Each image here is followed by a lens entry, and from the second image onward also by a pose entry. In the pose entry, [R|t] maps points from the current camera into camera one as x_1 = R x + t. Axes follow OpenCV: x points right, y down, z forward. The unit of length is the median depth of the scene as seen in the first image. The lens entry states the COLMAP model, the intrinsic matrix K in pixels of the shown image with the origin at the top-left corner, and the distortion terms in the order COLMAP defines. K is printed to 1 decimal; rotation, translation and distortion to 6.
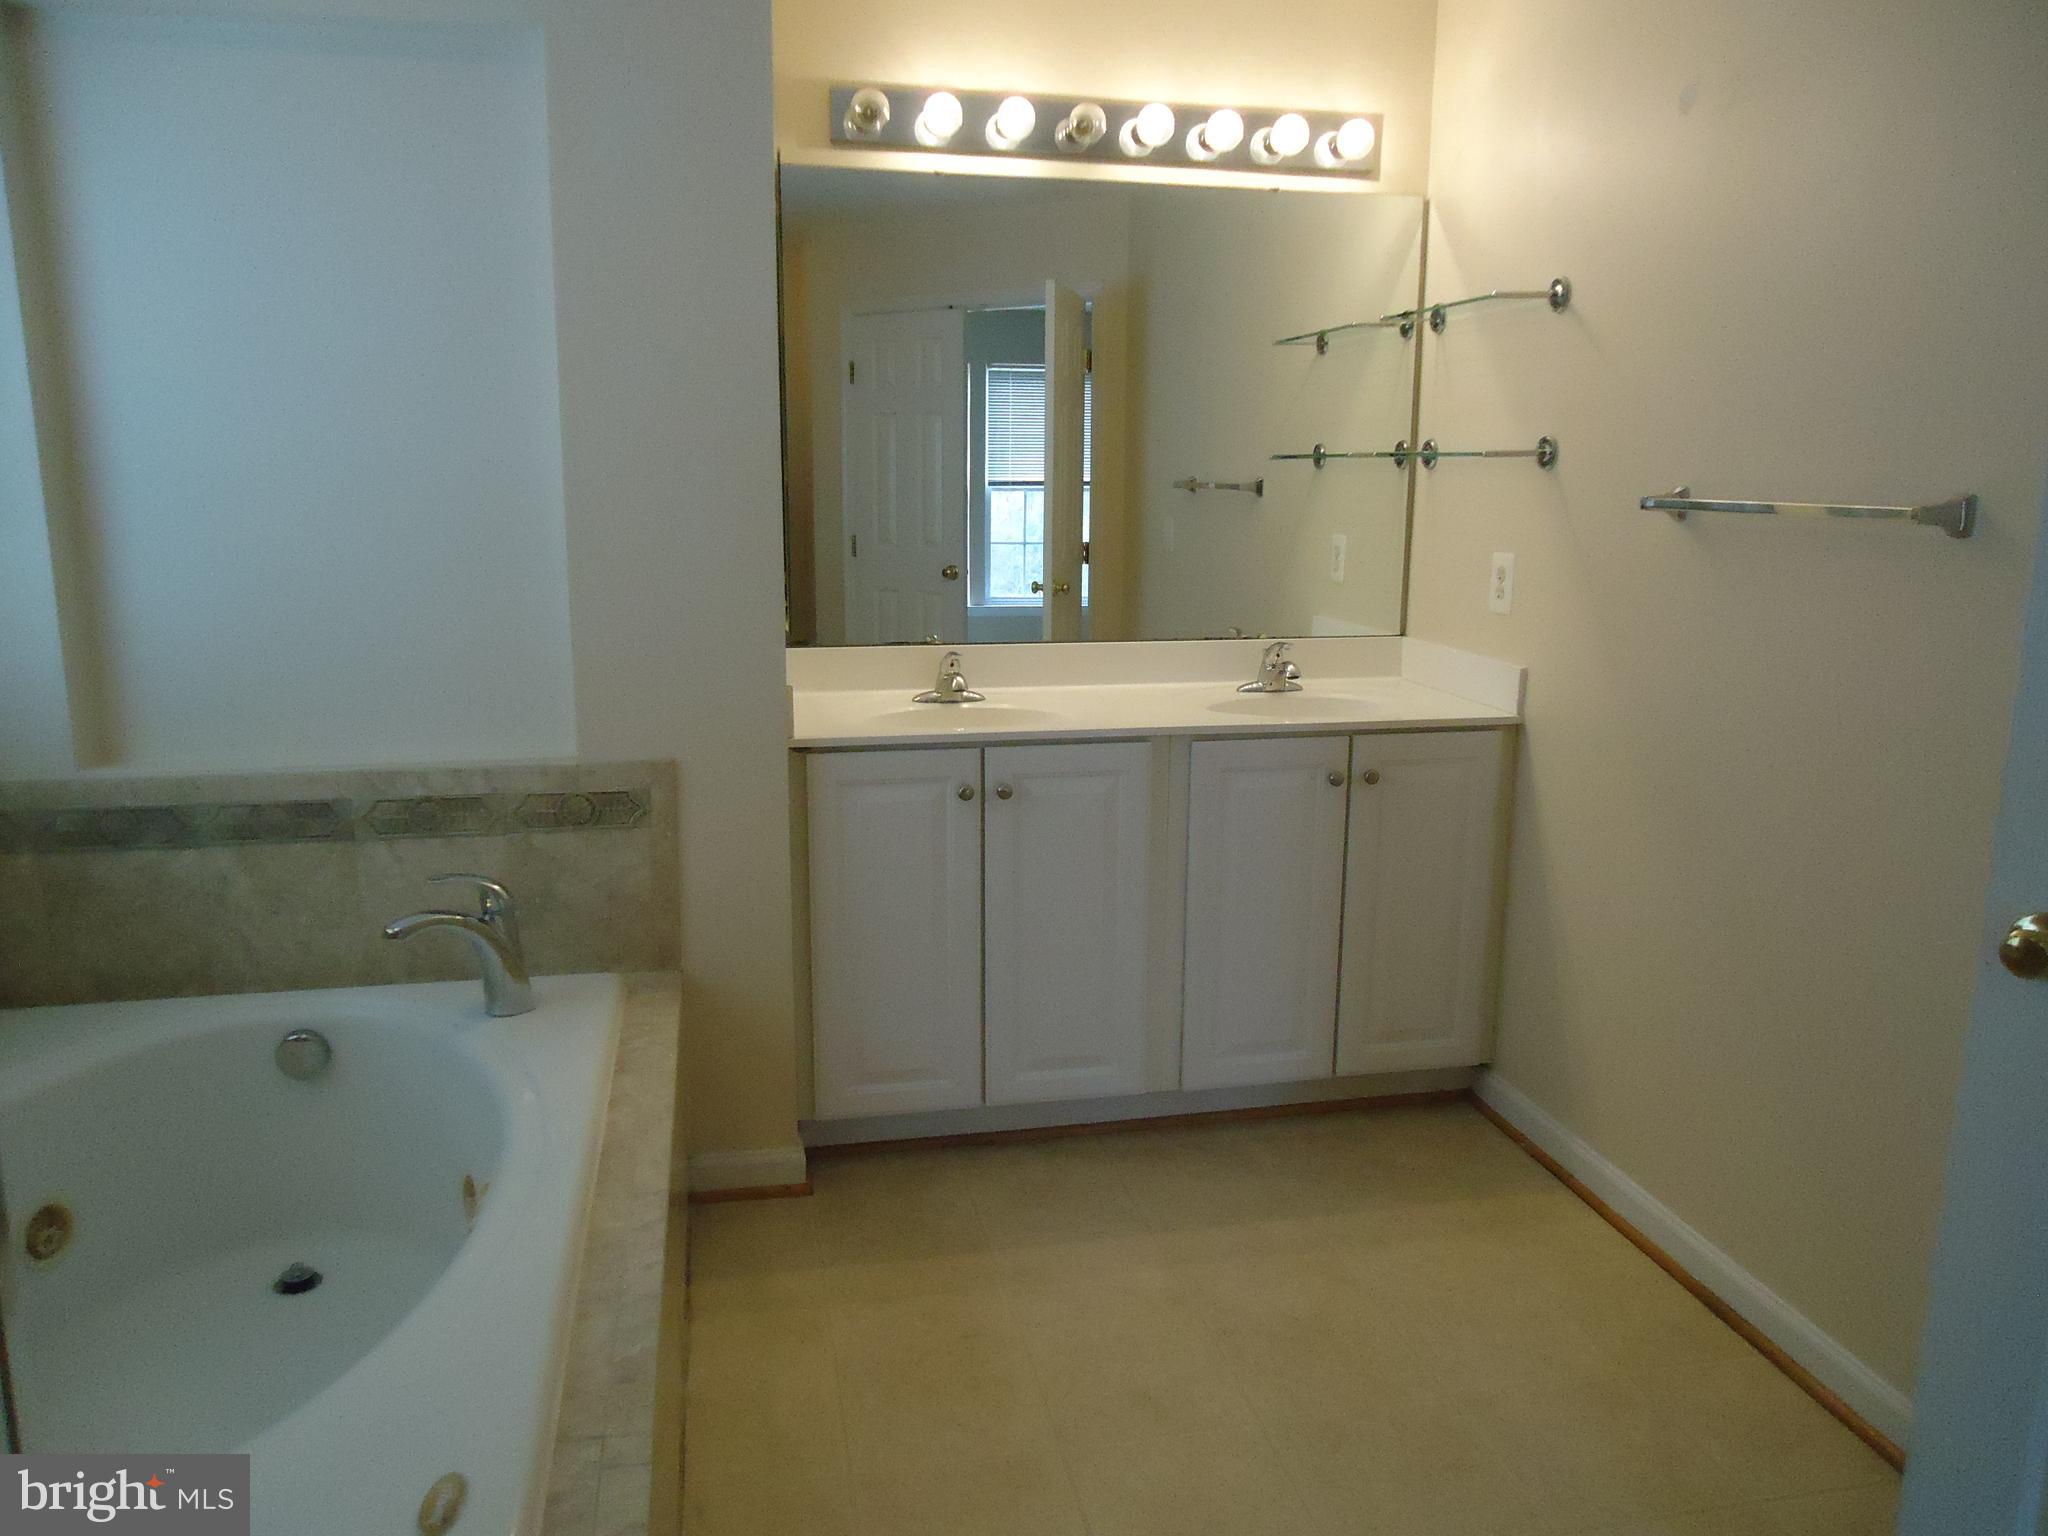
lens RADIAL K [[1528.5, 0, 1023.0], [0, 1528.5, 769.5], [0, 0, 1]] dist [-0.006220, 0.007035]
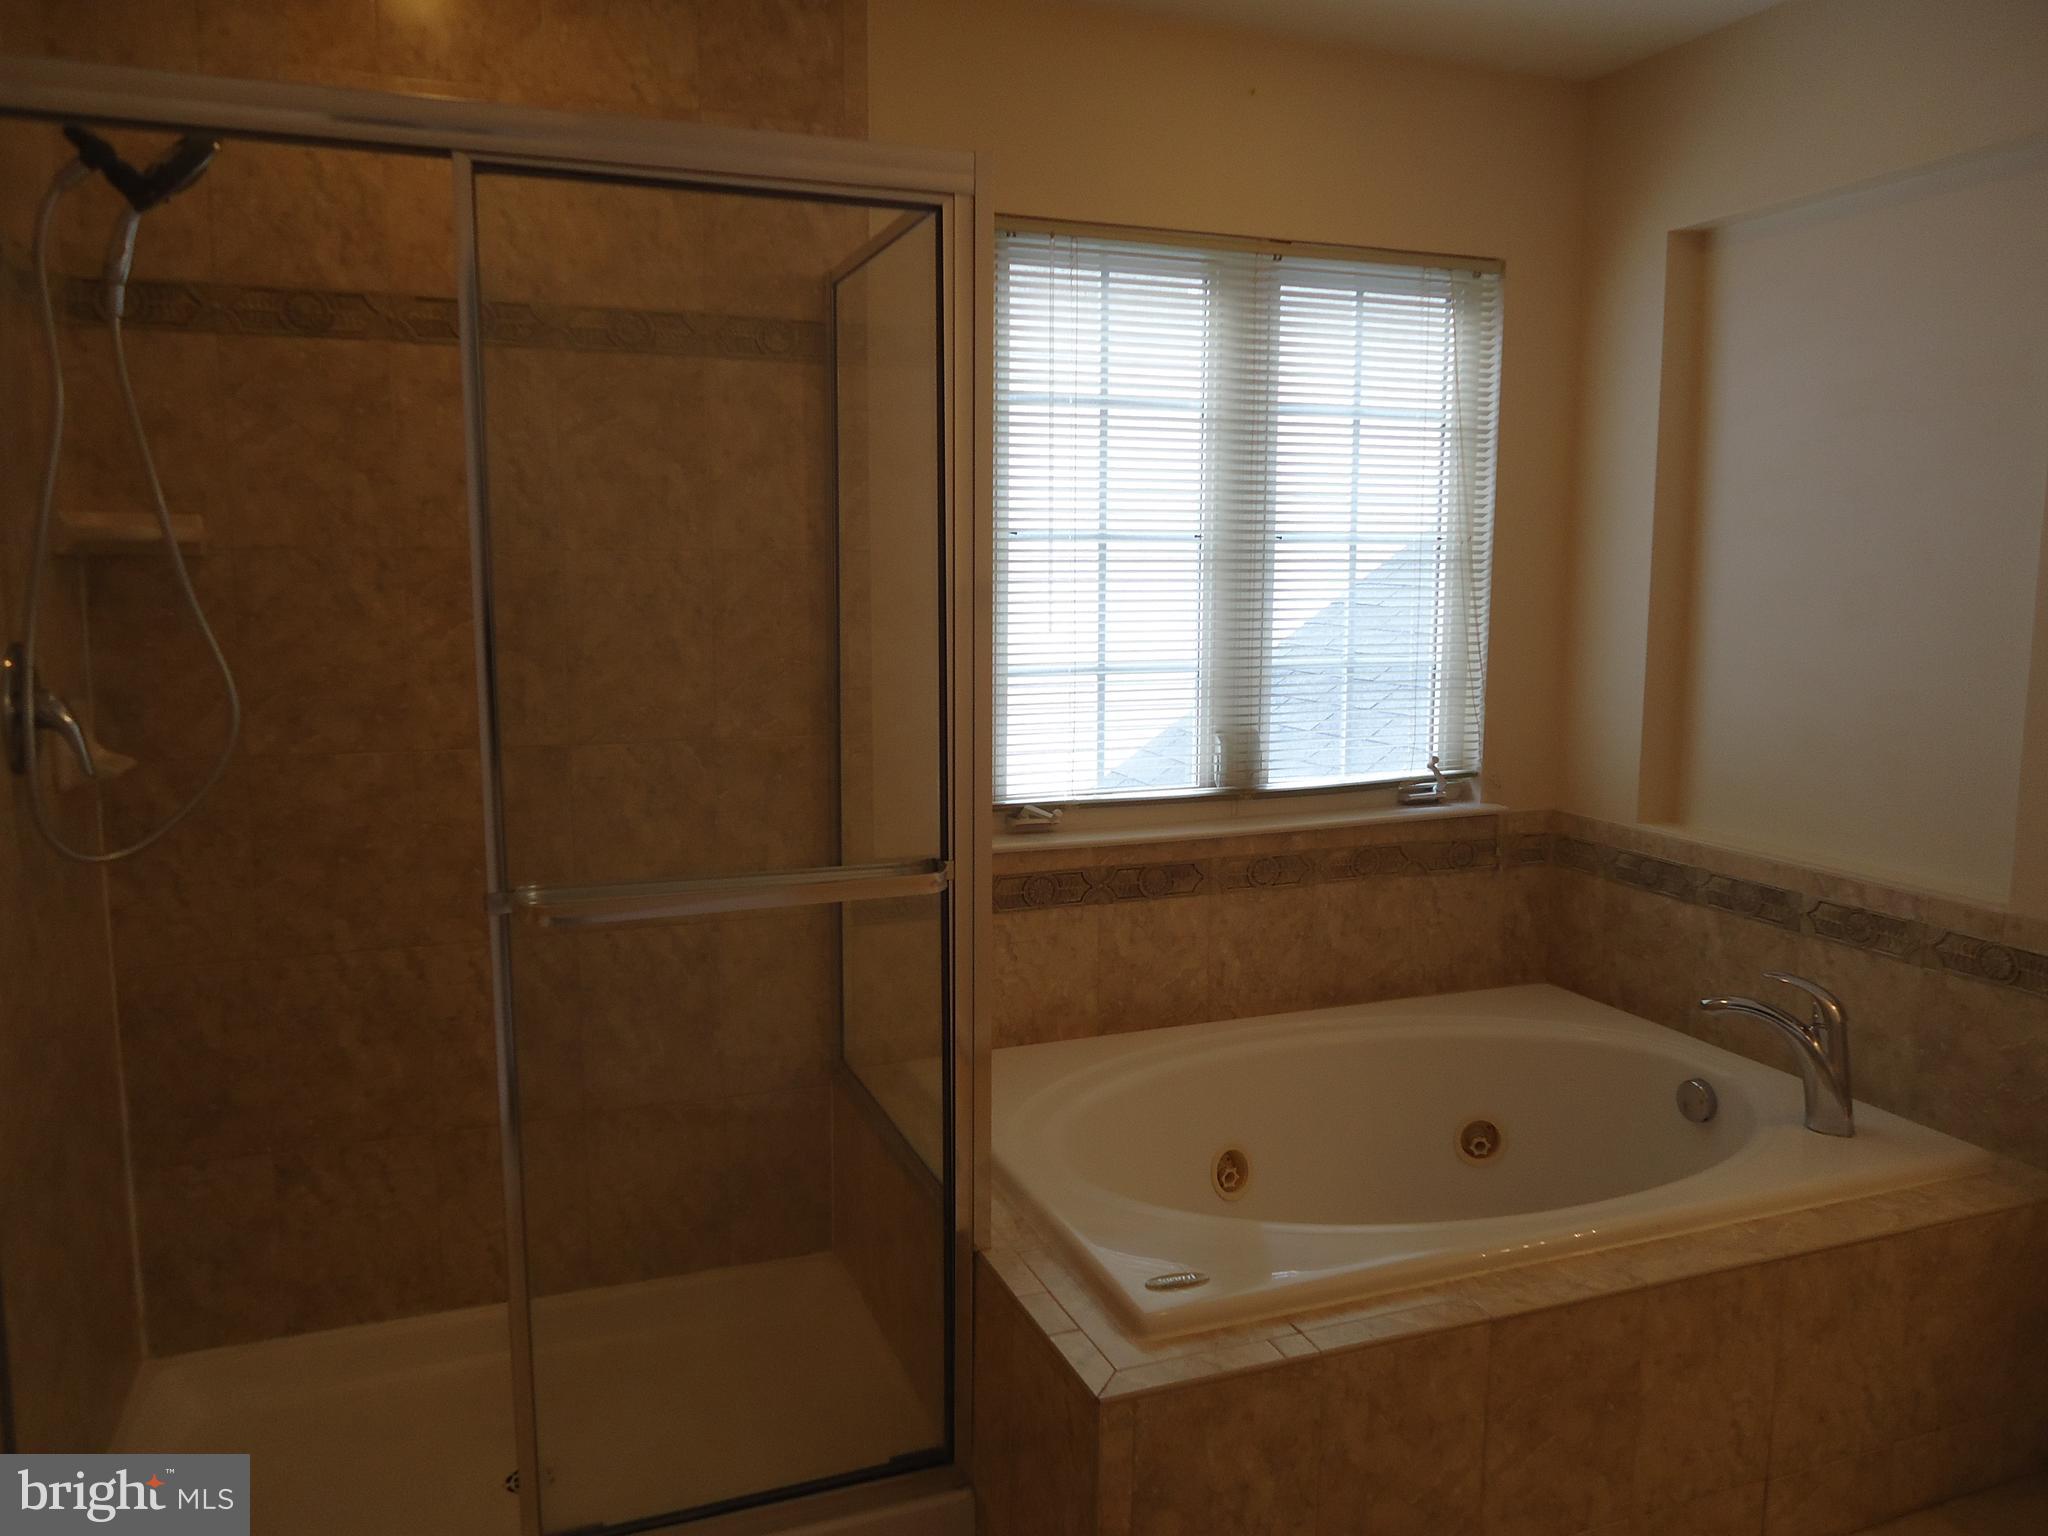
lens RADIAL K [[1528.5, 0, 1024.5], [0, 1528.5, 765.9], [0, 0, 1]] dist [-0.006220, 0.007035]
pose [[0.159328, 0.129626, -0.978679, 0.512742], [-0.198586, 0.975287, 0.096847, -0.063891], [0.967046, 0.178922, 0.181132, 0.261804]]
